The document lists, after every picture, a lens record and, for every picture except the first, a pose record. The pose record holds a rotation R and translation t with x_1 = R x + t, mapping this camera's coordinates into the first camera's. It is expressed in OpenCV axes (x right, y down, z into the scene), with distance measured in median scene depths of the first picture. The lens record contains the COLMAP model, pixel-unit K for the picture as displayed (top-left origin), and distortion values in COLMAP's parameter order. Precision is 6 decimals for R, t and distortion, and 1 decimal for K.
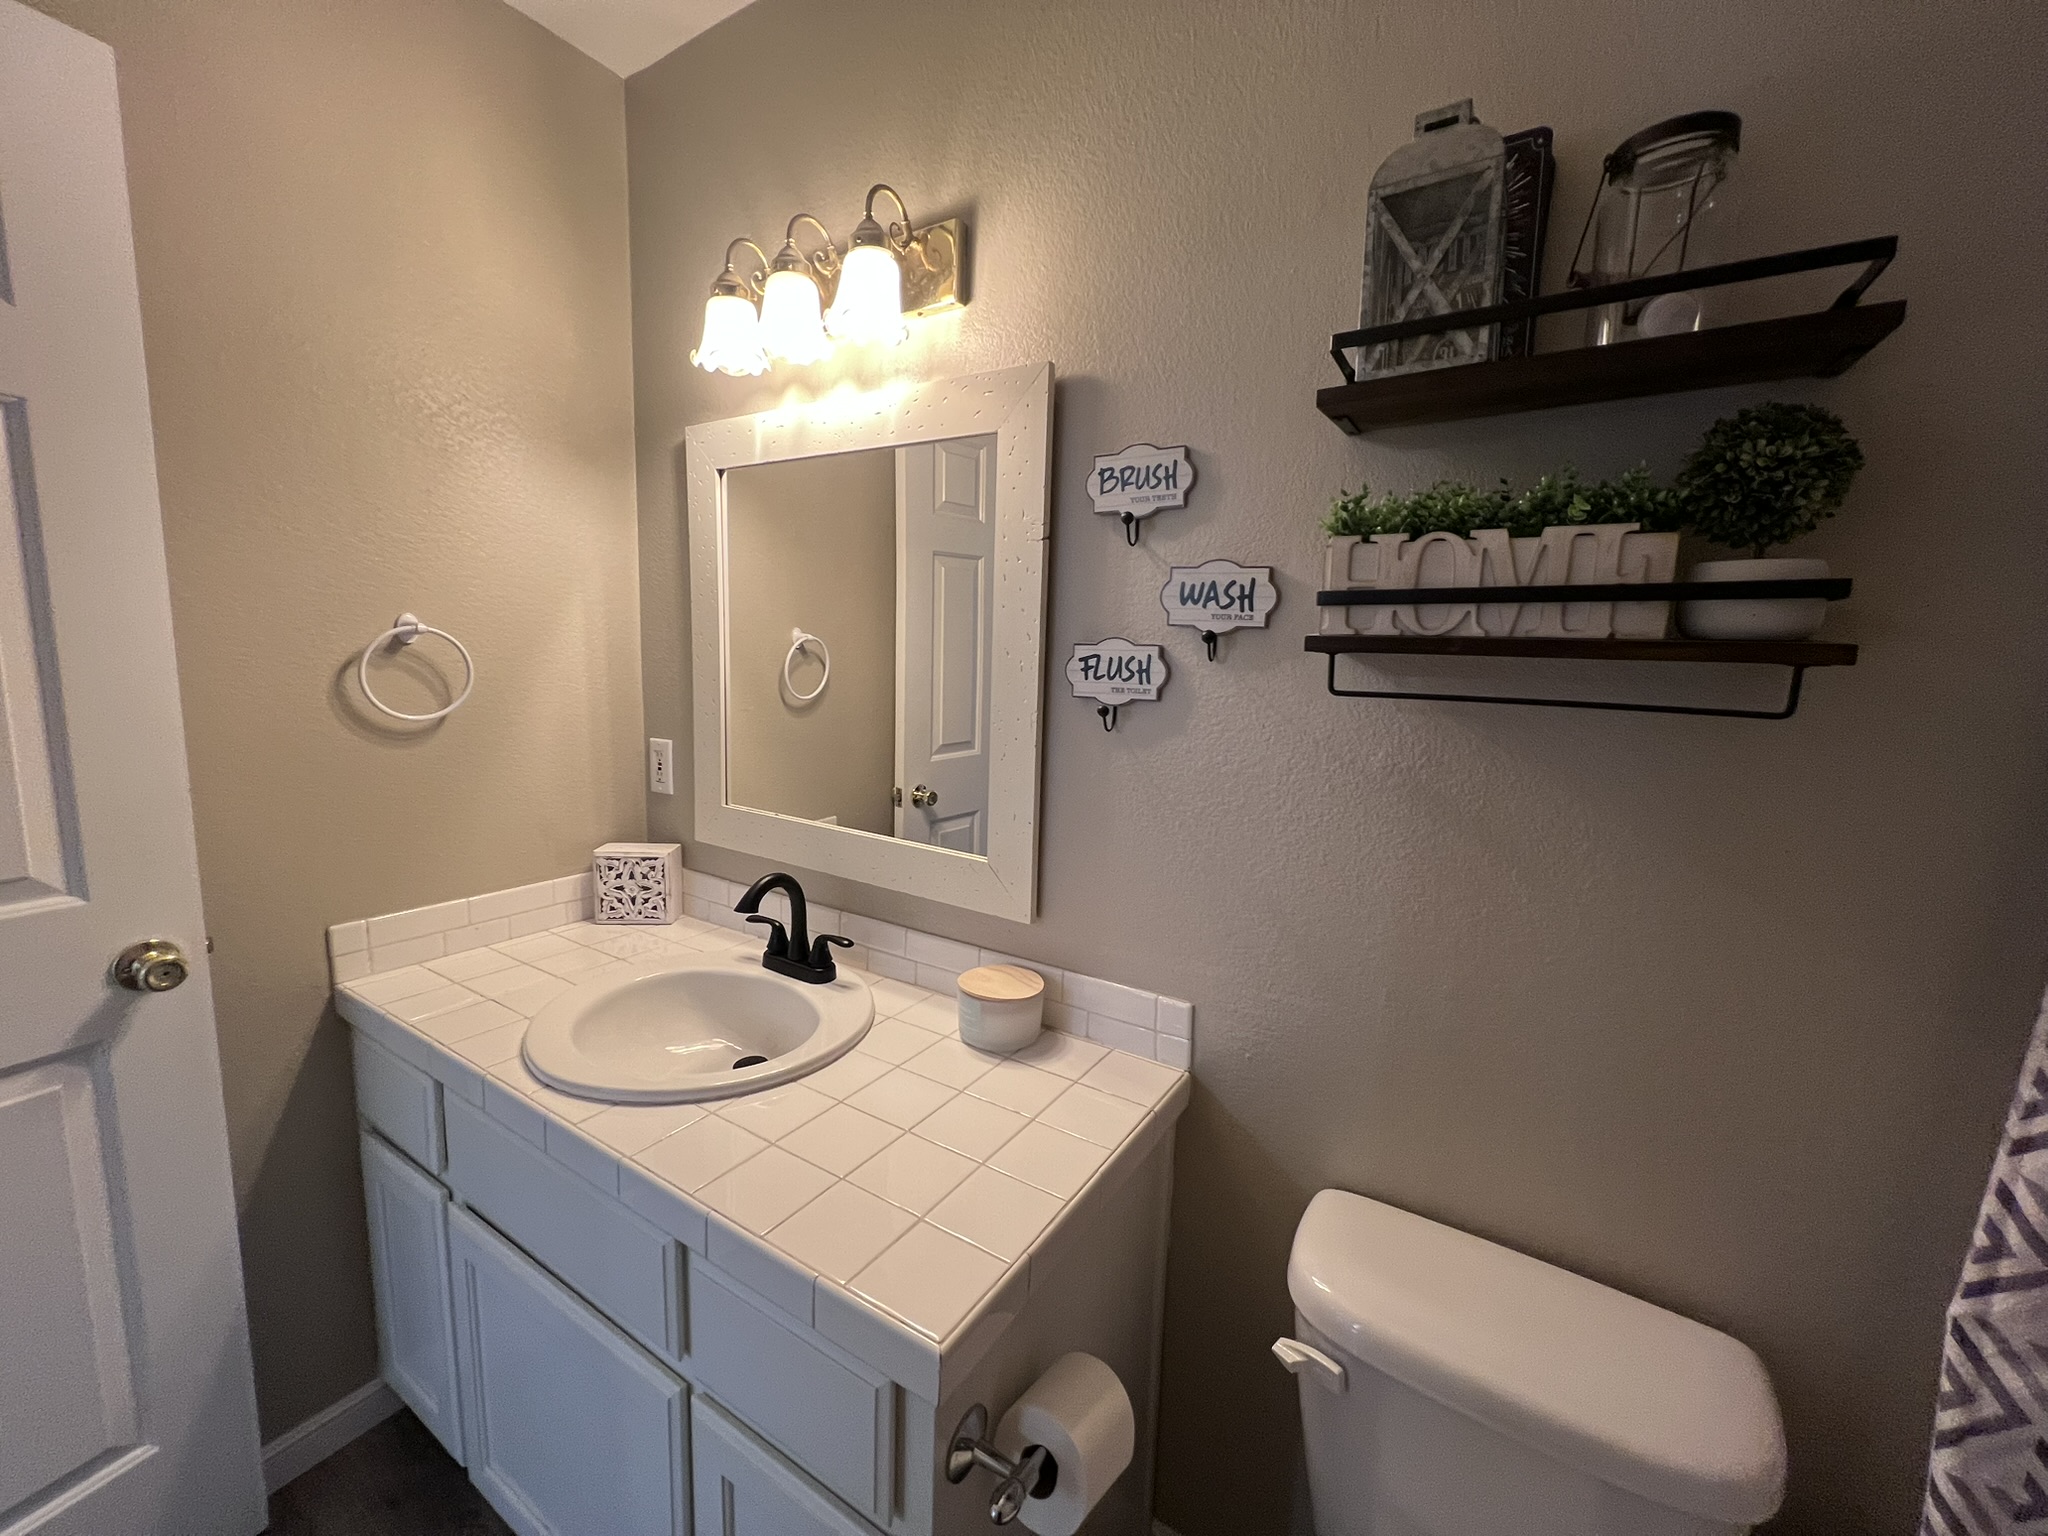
lens RADIAL K [[818.7, 0, 1010.3], [0, 818.7, 761.2], [0, 0, 1]] dist [-0.000192, 0.000026]
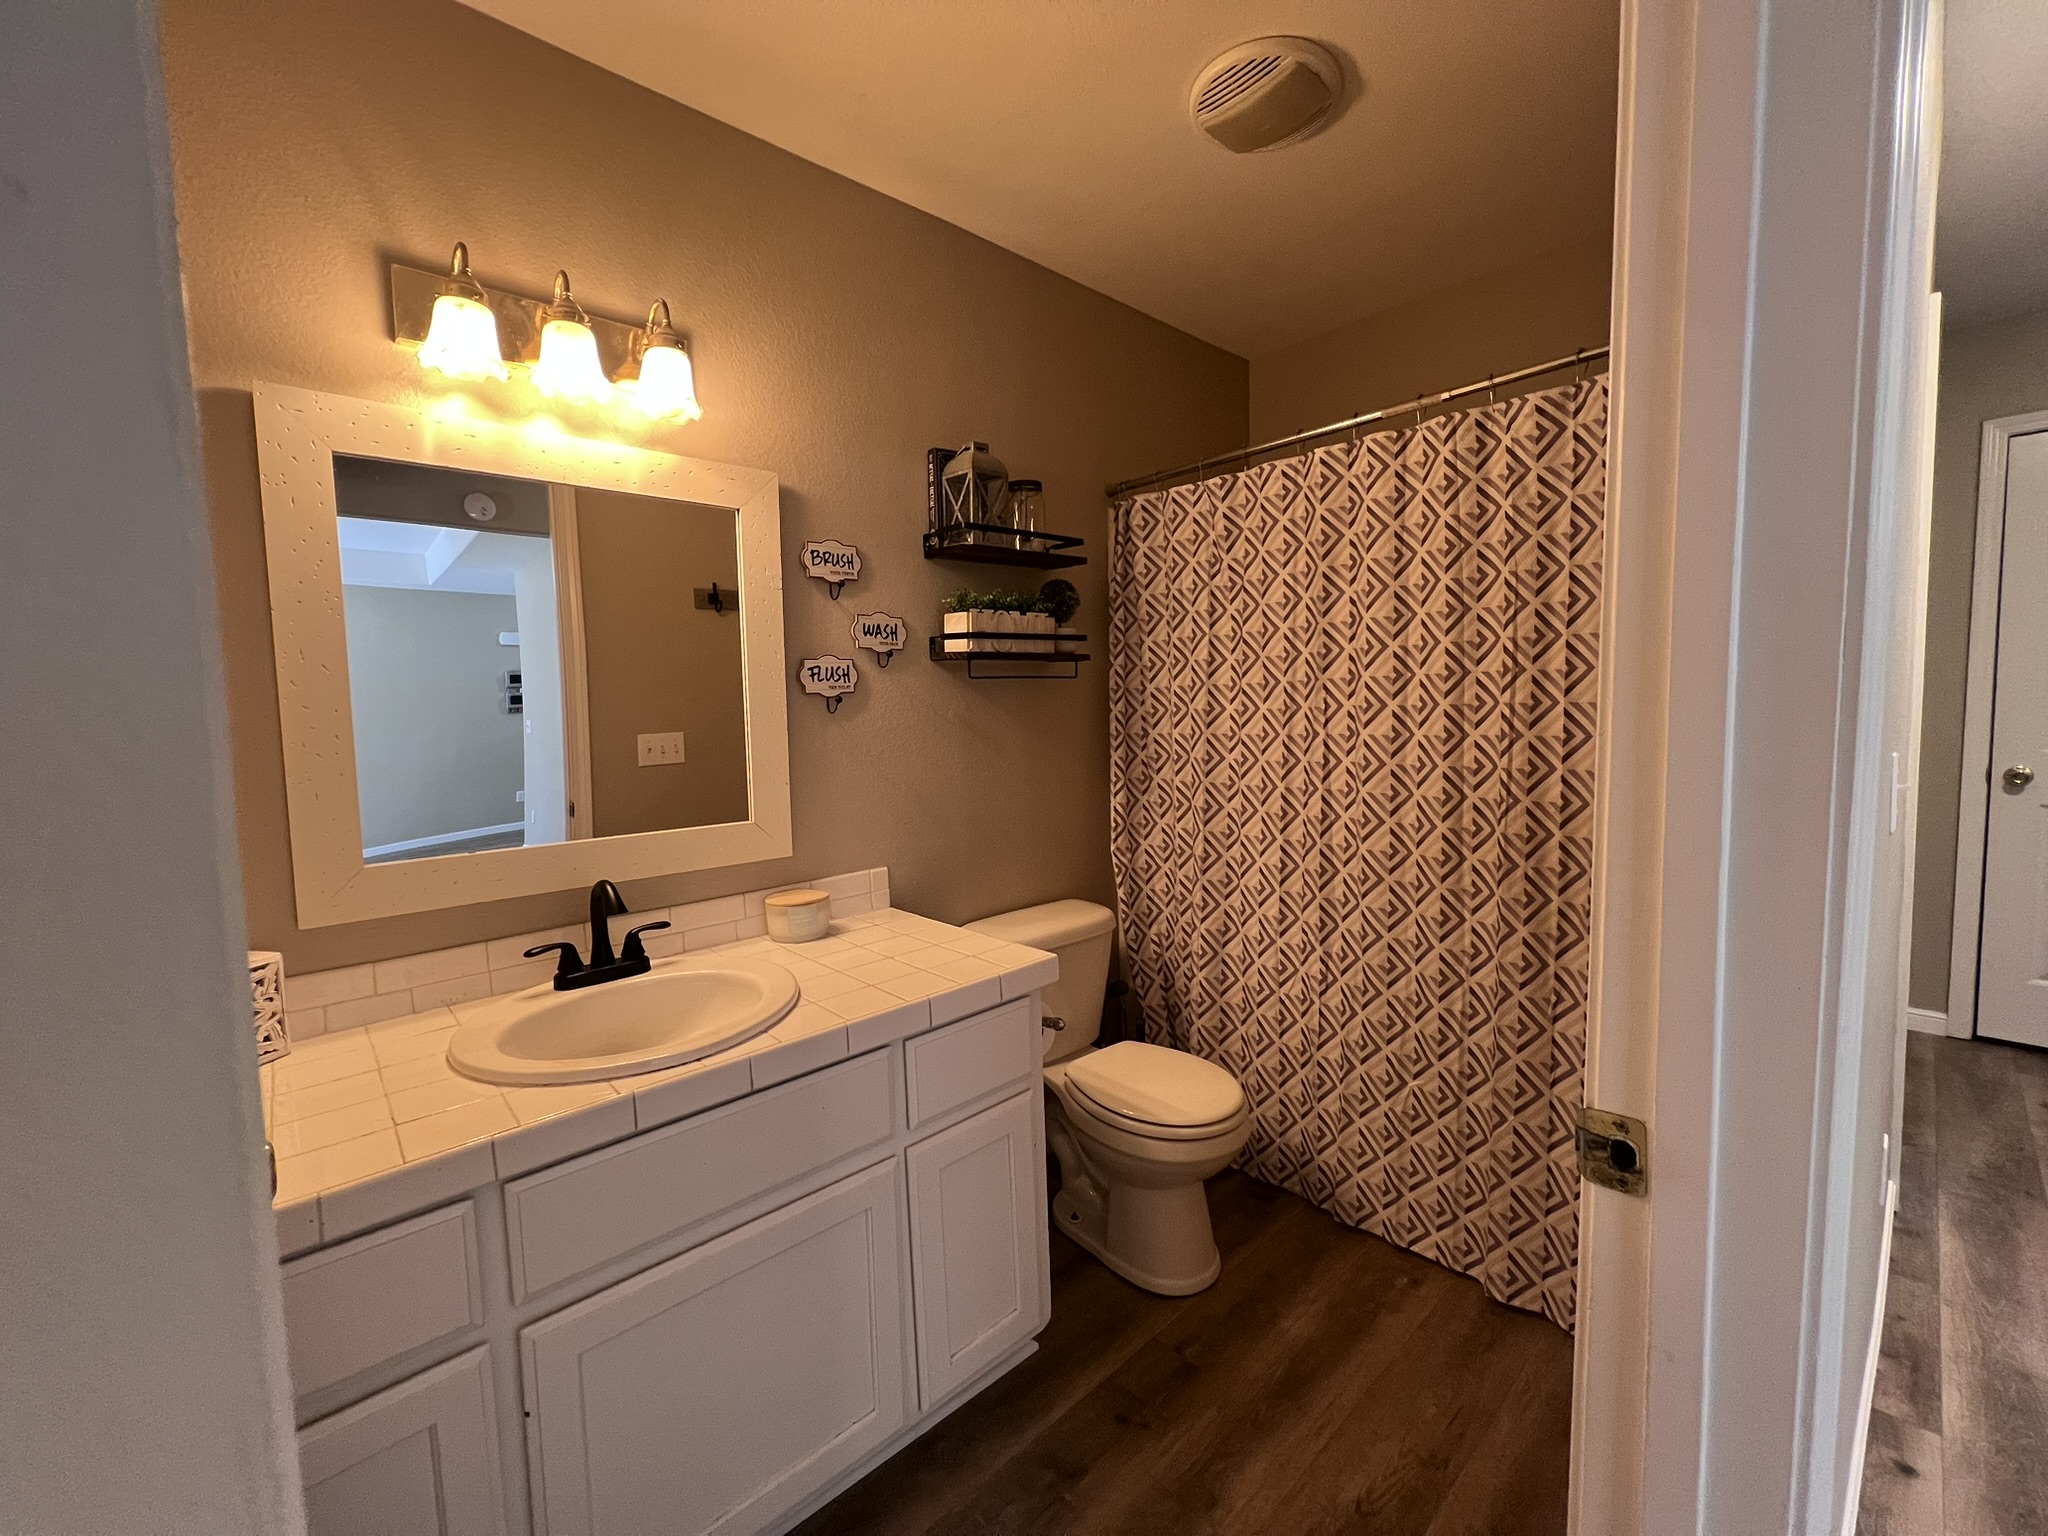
lens RADIAL K [[818.7, 0, 1021.9], [0, 818.7, 764.9], [0, 0, 1]] dist [-0.000192, 0.000026]
pose [[0.251878, -0.106972, 0.961829, -1.369588], [0.174231, 0.982645, 0.063660, 0.025900], [-0.951946, 0.151546, 0.266145, 0.246301]]
